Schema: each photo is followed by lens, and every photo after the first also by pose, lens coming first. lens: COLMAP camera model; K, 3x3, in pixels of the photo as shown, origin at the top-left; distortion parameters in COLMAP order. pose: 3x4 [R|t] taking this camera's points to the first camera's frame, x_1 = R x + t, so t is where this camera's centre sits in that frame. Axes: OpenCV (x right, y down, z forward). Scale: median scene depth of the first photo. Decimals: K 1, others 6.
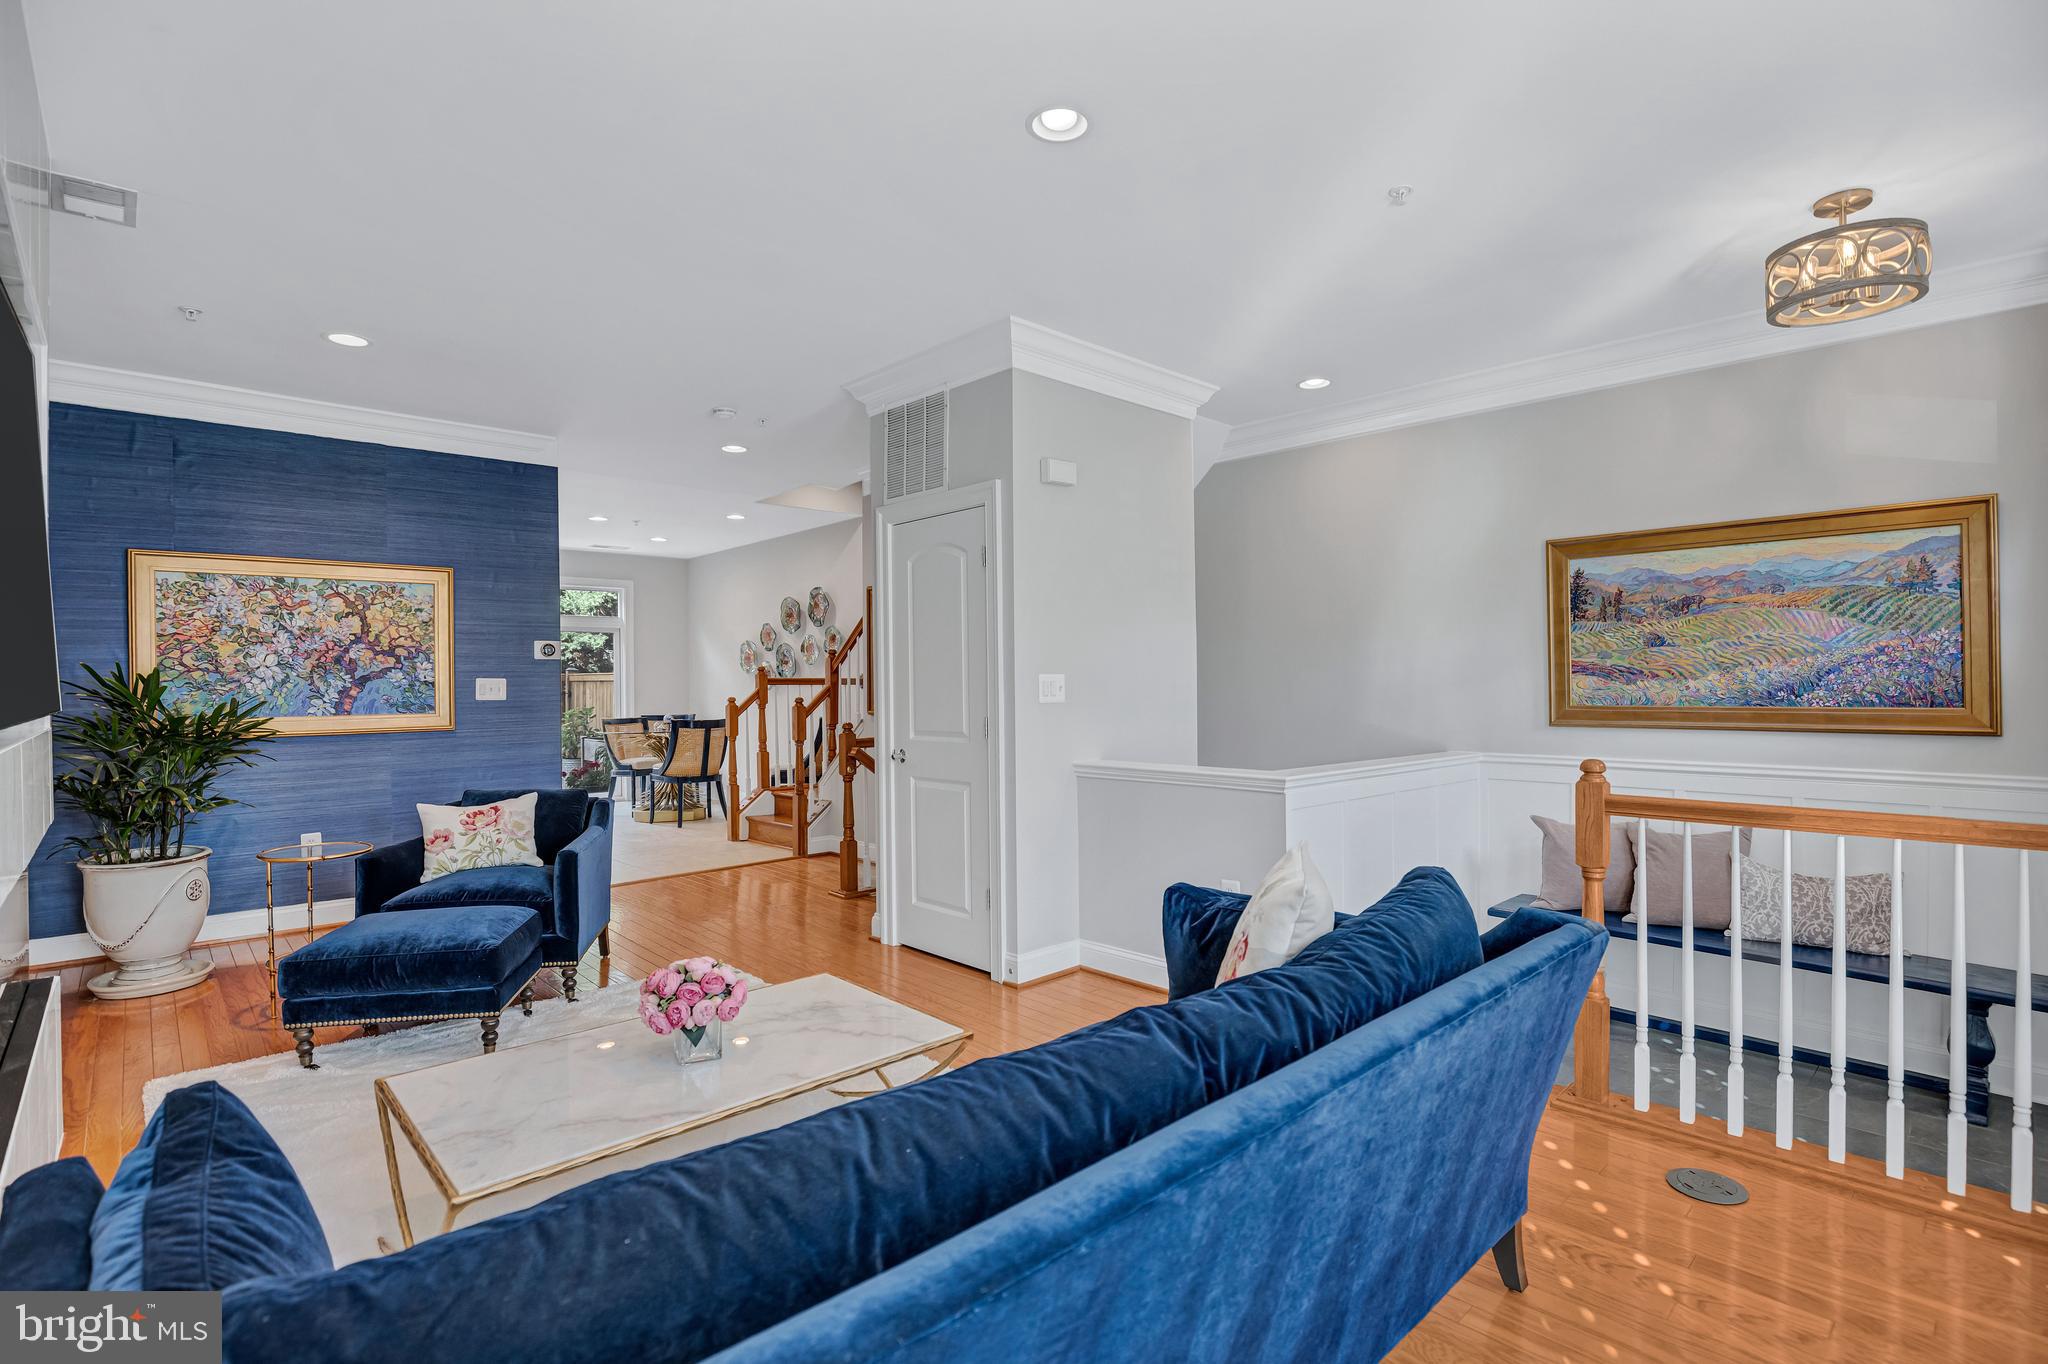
lens RADIAL K [[945.2, 0, 1016.7], [0, 945.2, 688.2], [0, 0, 1]] dist [-0.022998, 0.002296]
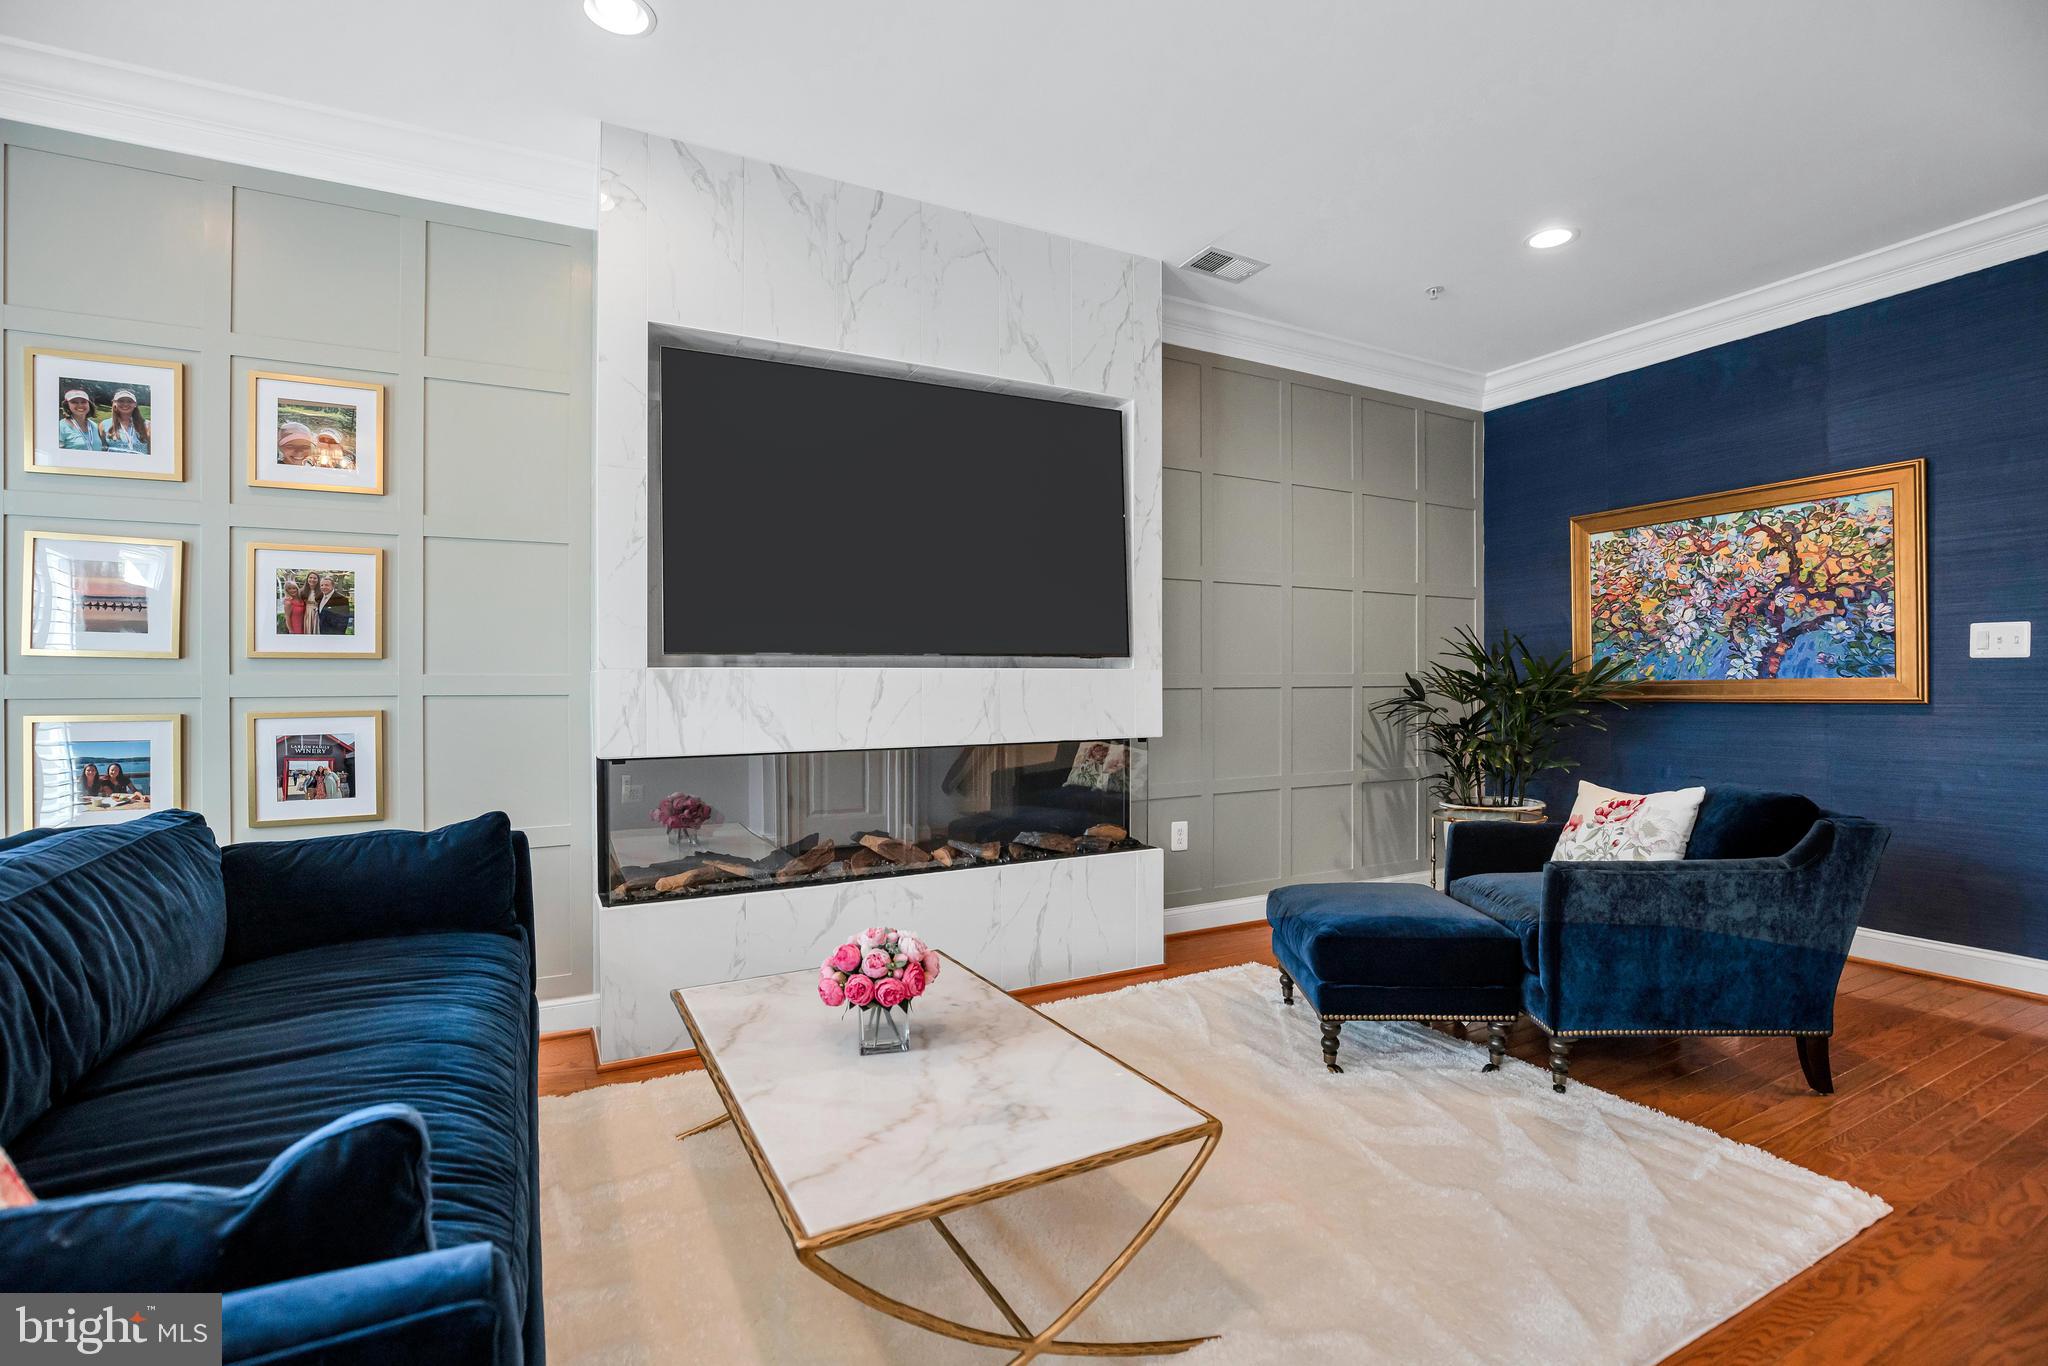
lens RADIAL K [[945.2, 0, 1044.2], [0, 945.2, 692.5], [0, 0, 1]] dist [-0.022998, 0.002296]
pose [[-0.242515, 0.012387, -0.970068, 0.326765], [0.000445, 0.999920, 0.012657, 0.050414], [0.970147, 0.002638, -0.242501, 0.989500]]
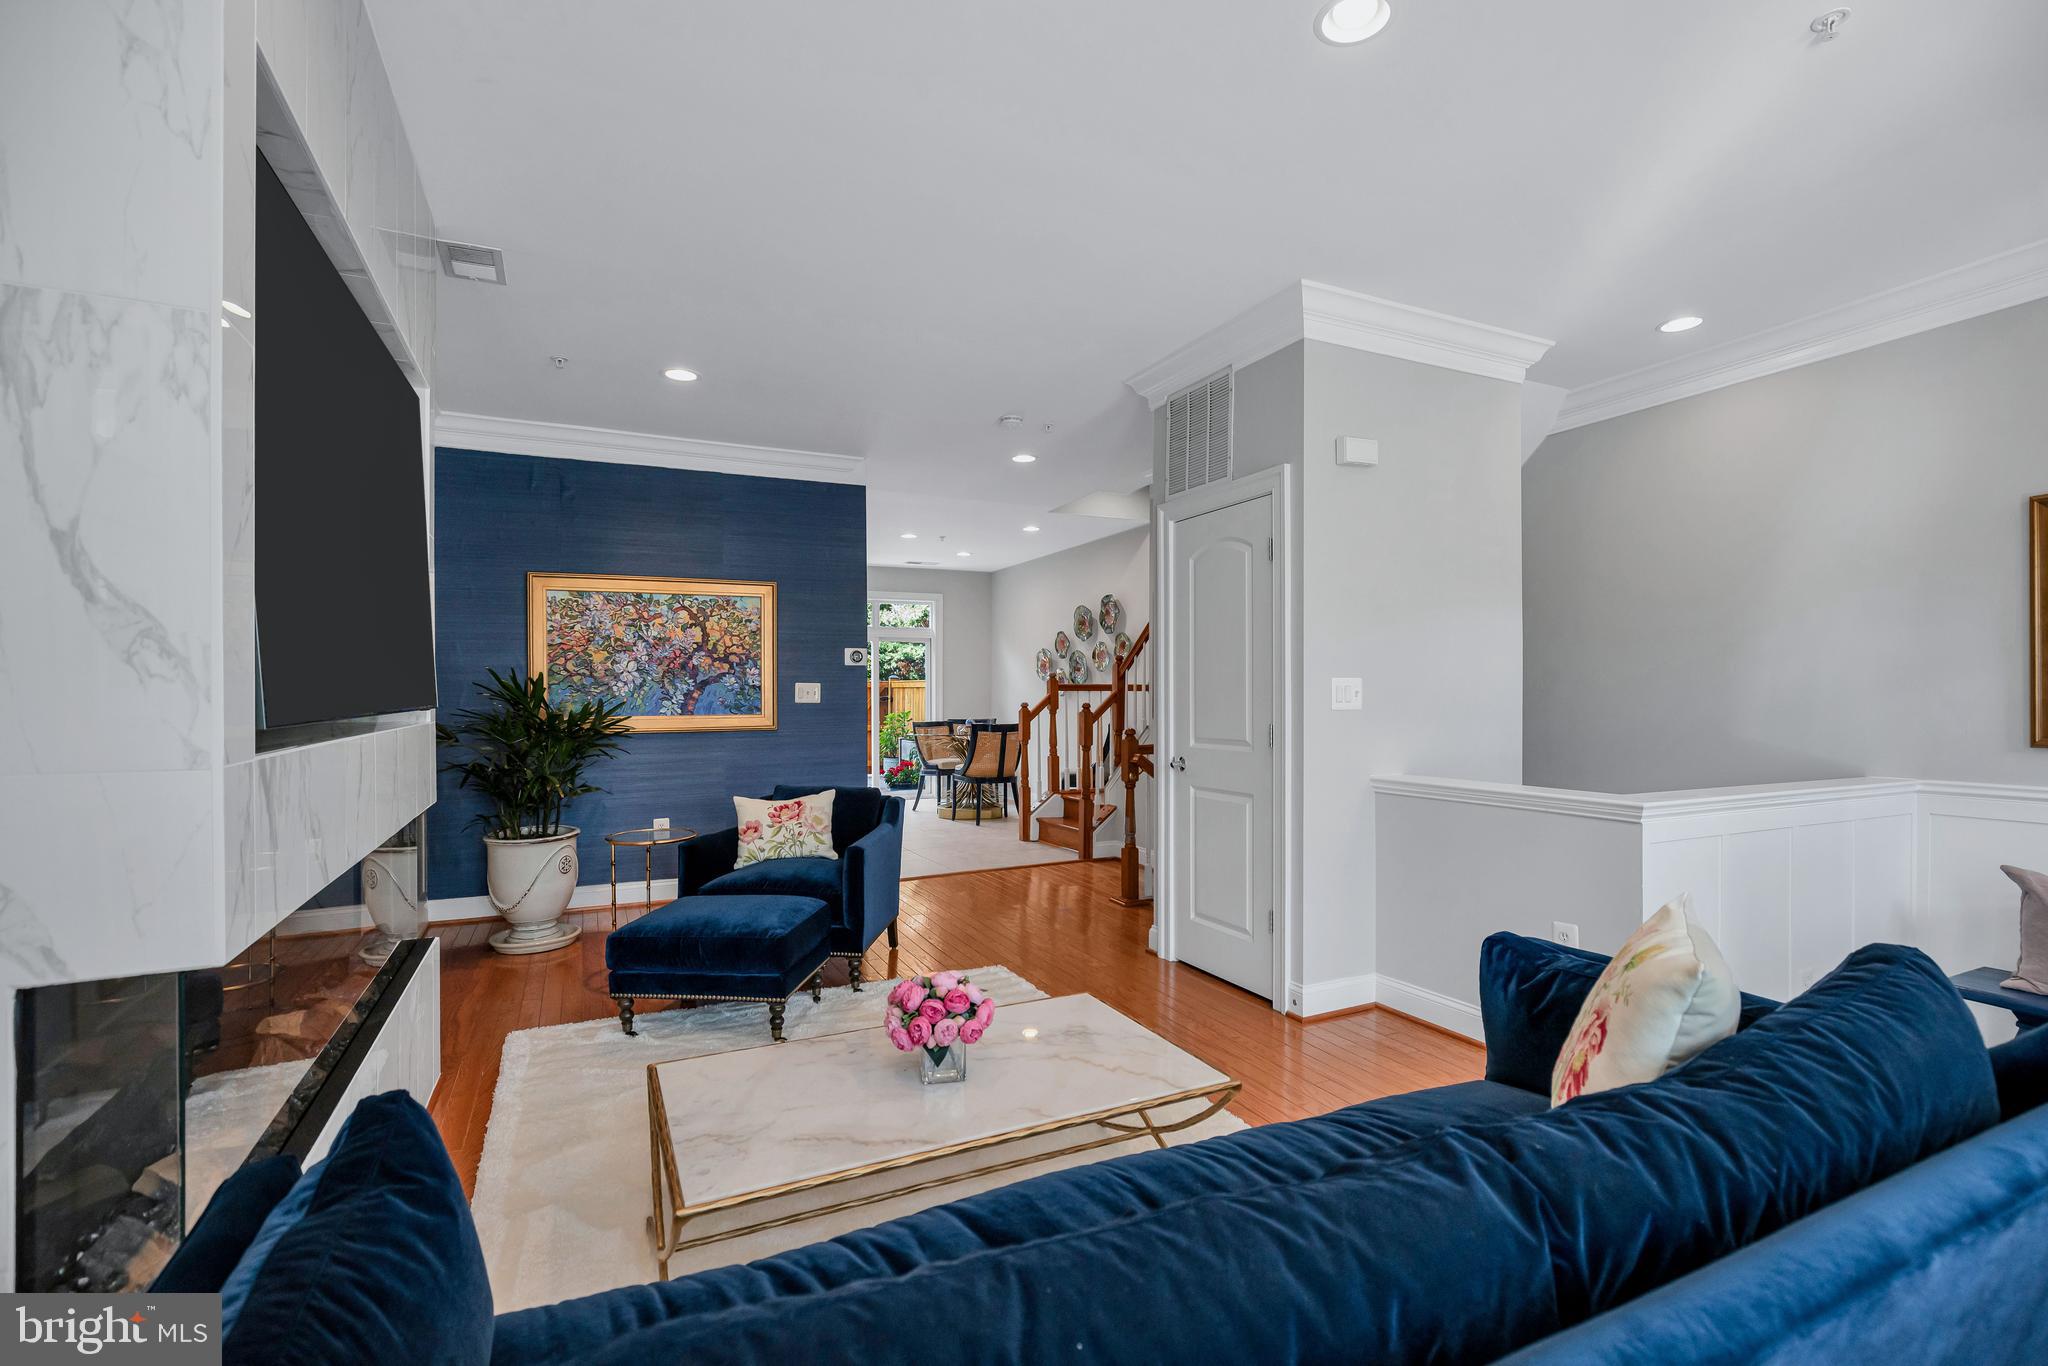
lens RADIAL K [[945.2, 0, 1041.6], [0, 945.2, 708.9], [0, 0, 1]] dist [-0.022998, 0.002296]
pose [[0.961117, 0.010673, -0.275936, 0.004884], [-0.006792, 0.999864, 0.015018, 0.002592], [0.276059, -0.012559, 0.961059, 0.042993]]
